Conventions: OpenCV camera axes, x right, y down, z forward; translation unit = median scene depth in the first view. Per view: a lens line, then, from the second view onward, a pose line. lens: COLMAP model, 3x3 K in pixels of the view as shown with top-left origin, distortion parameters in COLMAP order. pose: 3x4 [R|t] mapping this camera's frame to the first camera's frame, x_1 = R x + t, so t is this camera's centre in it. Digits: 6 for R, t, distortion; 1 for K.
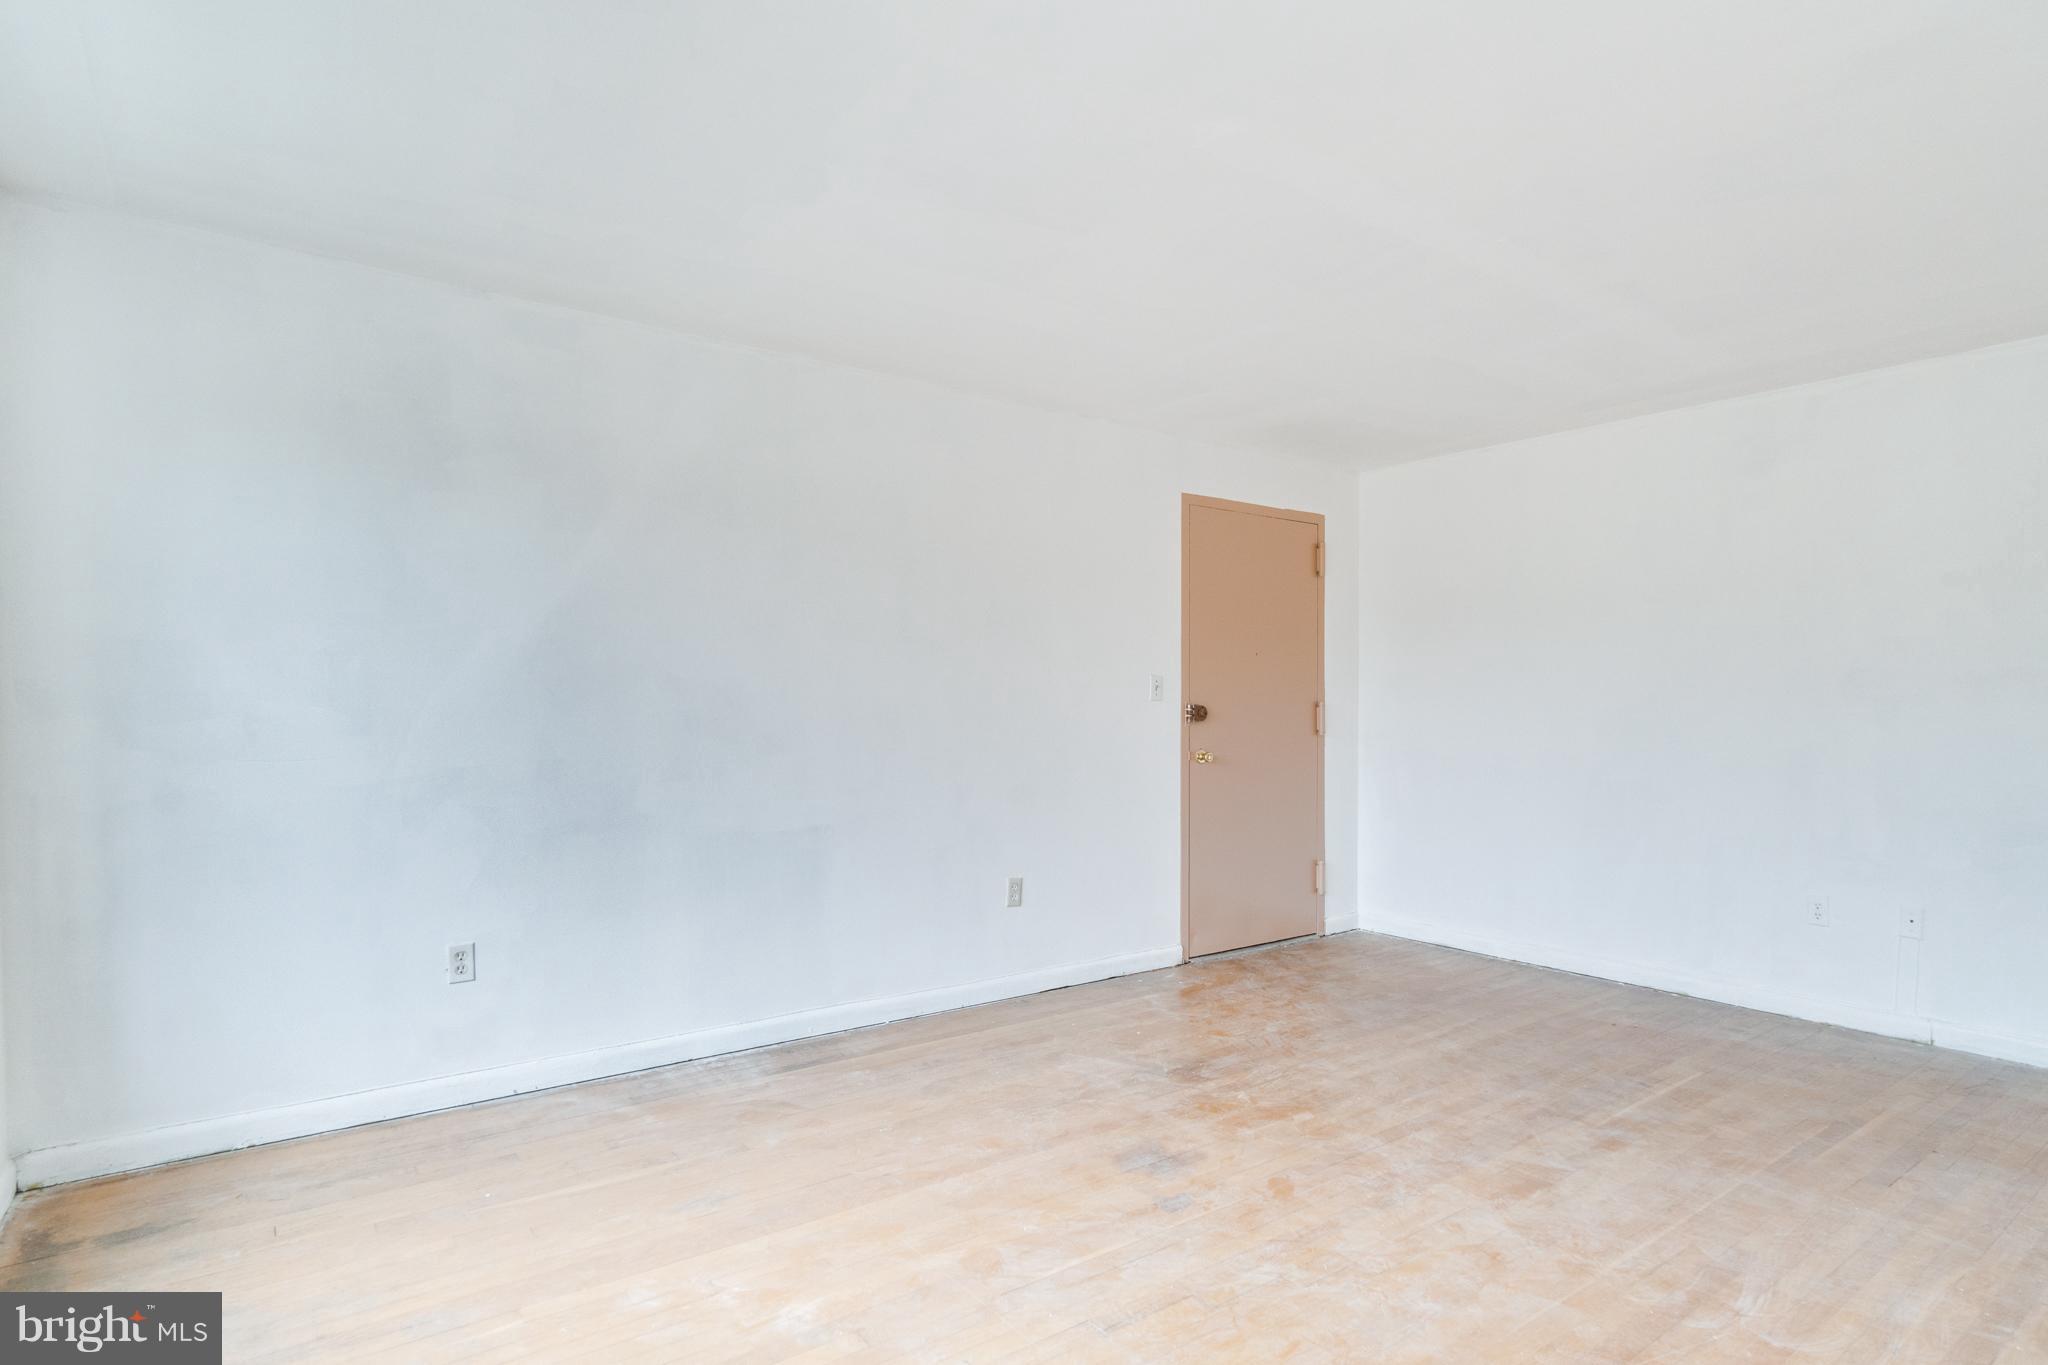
lens RADIAL K [[1076.0, 0, 1046.2], [0, 1076.0, 694.2], [0, 0, 1]] dist [-0.003325, 0.002481]
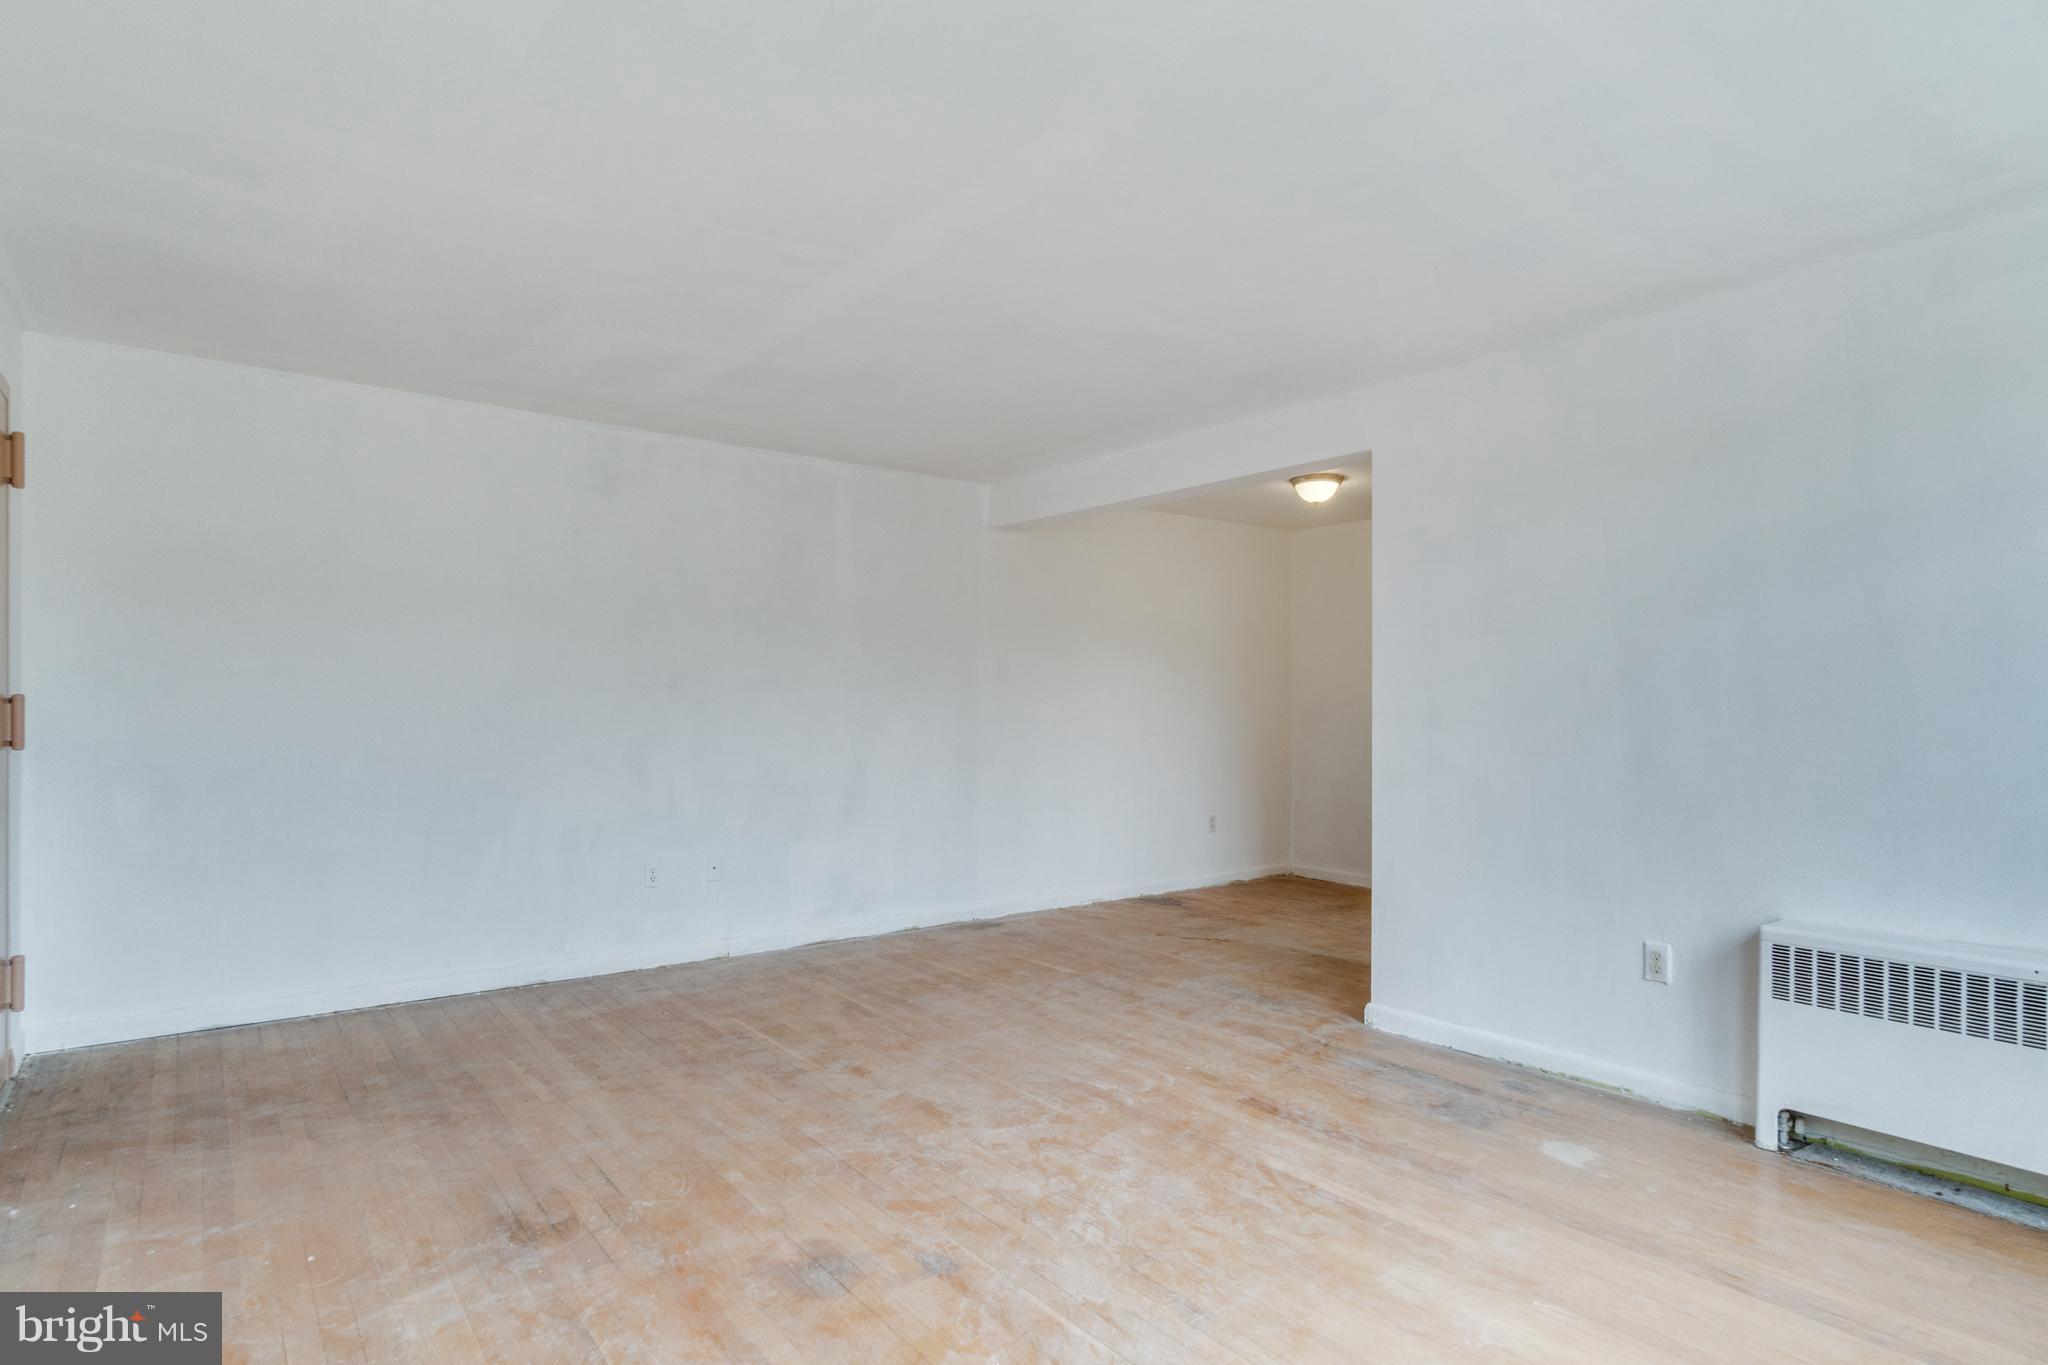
lens RADIAL K [[1076.0, 0, 1044.2], [0, 1076.0, 701.4], [0, 0, 1]] dist [-0.003325, 0.002481]
pose [[-0.020702, 0.005866, 0.999768, -0.501624], [-0.018228, 0.999814, -0.006243, 0.008585], [-0.999620, -0.018353, -0.020591, 0.611925]]
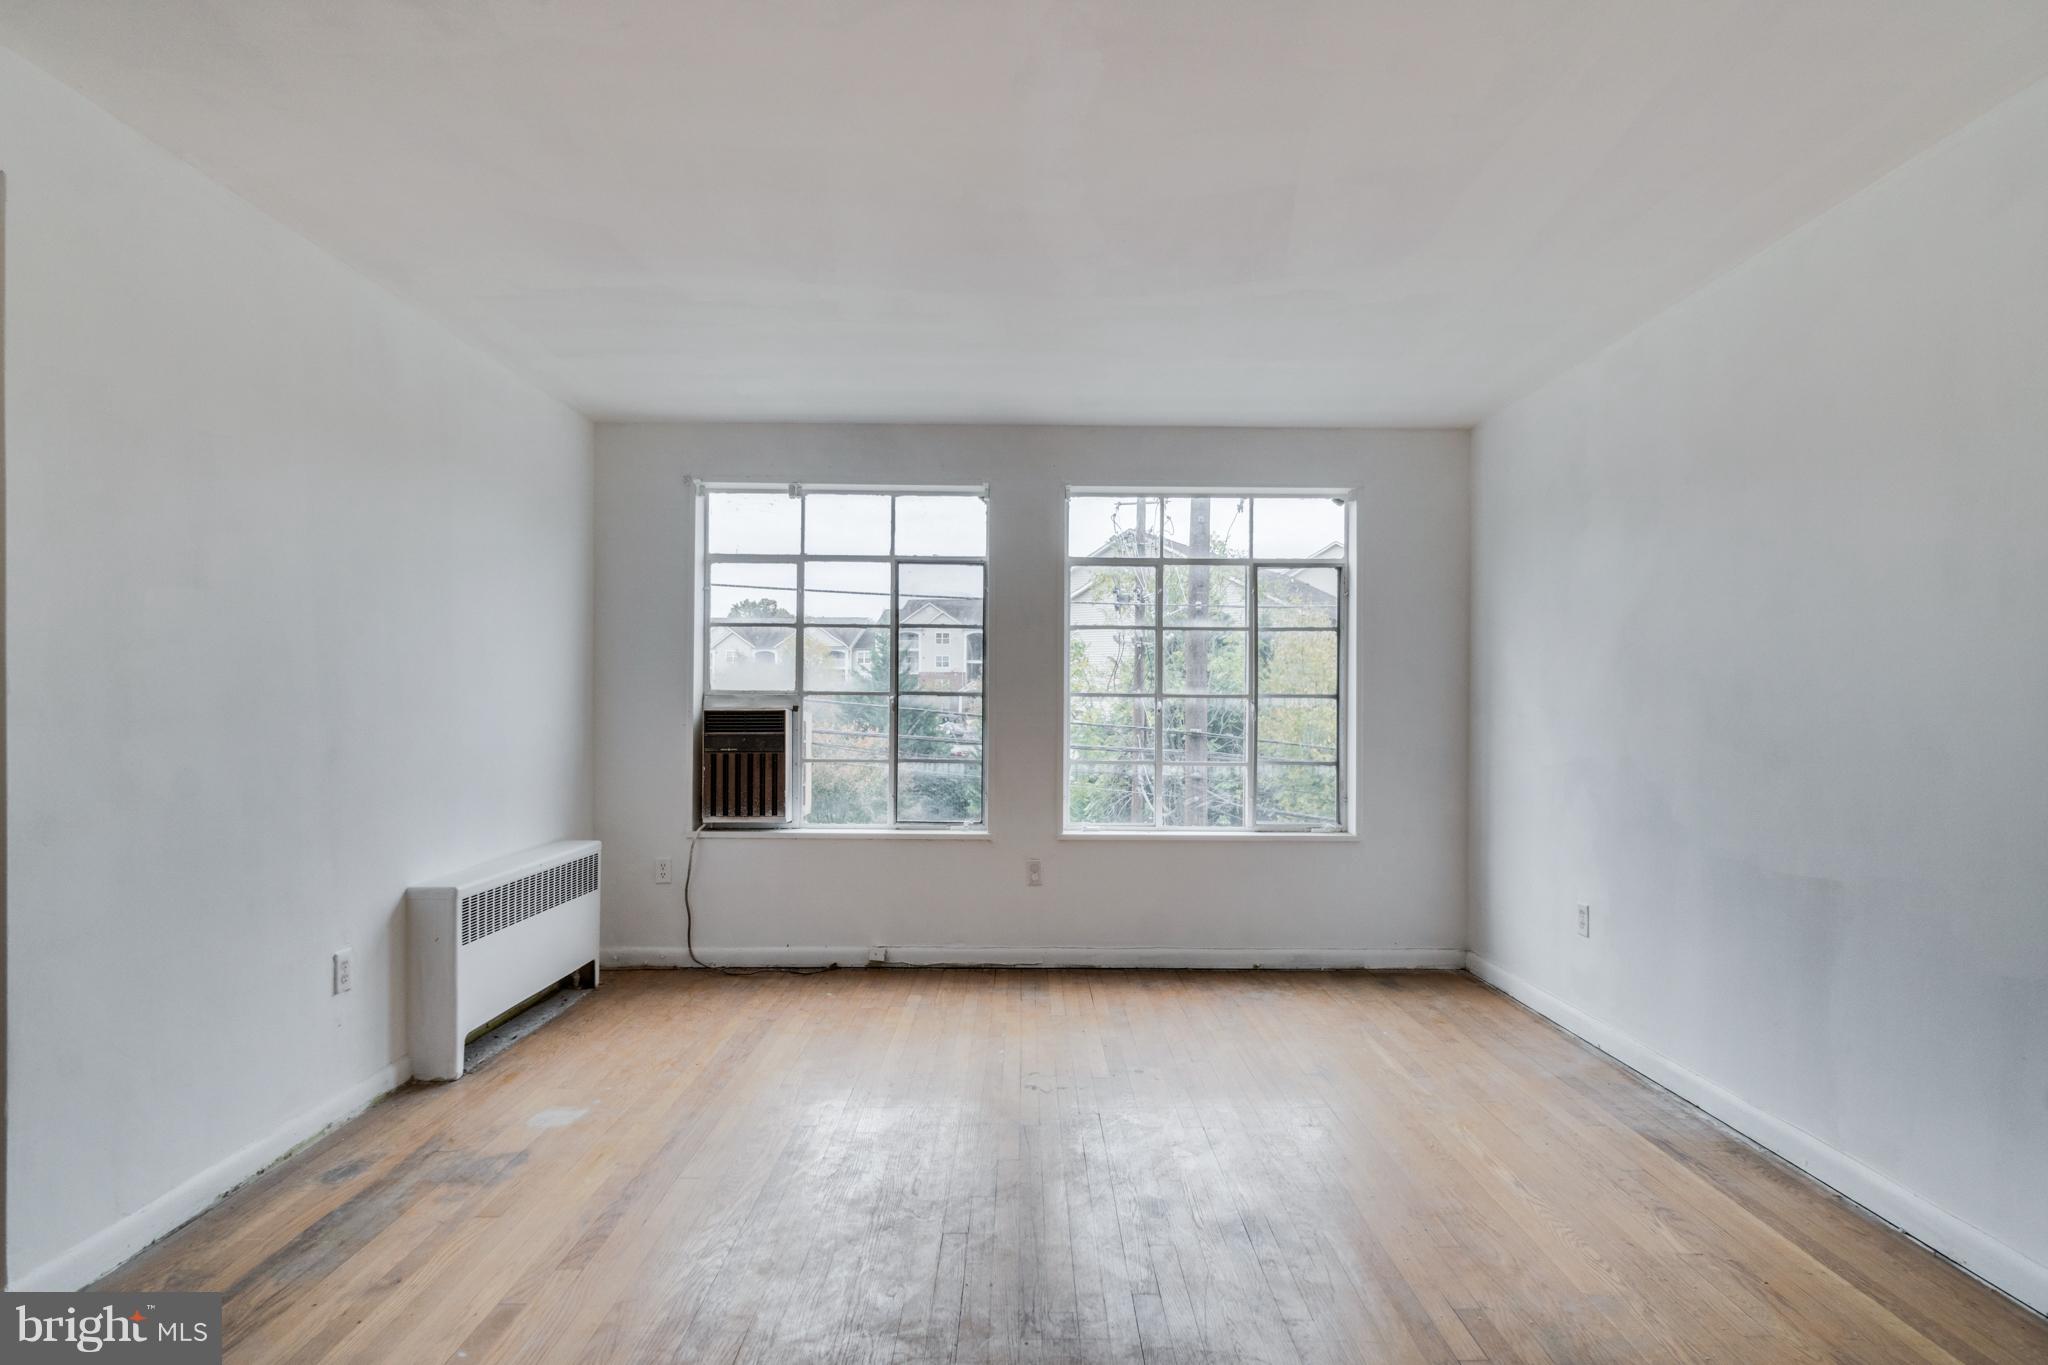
lens RADIAL K [[1076.0, 0, 1029.0], [0, 1076.0, 693.8], [0, 0, 1]] dist [-0.003325, 0.002481]
pose [[-0.593825, -0.008253, -0.804552, 0.646030], [0.004308, 0.999900, -0.013437, 0.007347], [0.804582, -0.011446, -0.593731, 0.980561]]
